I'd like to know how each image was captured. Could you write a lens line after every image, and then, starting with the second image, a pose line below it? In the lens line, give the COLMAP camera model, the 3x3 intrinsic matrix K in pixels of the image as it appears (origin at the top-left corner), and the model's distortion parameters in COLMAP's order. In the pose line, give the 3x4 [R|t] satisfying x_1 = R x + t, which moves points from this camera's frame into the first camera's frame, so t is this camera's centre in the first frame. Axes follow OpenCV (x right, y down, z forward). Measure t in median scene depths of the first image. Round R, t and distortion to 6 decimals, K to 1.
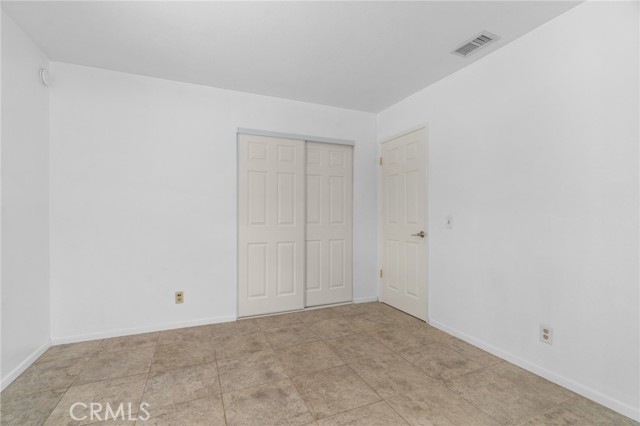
lens RADIAL K [[287.4, 0, 319.9], [0, 287.4, 213.5], [0, 0, 1]] dist [-0.013303, 0.003309]
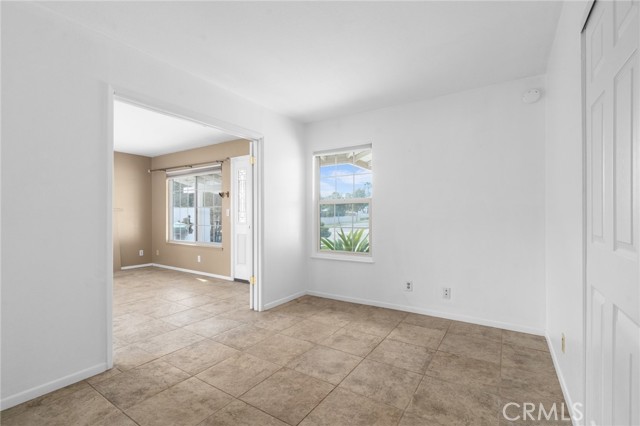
lens RADIAL K [[287.4, 0, 321.3], [0, 287.4, 214.9], [0, 0, 1]] dist [-0.013303, 0.003309]
pose [[-0.831969, -0.003514, -0.554810, 0.441766], [0.000104, 0.999979, -0.006490, 0.003846], [0.554821, -0.005458, -0.831952, 1.650480]]
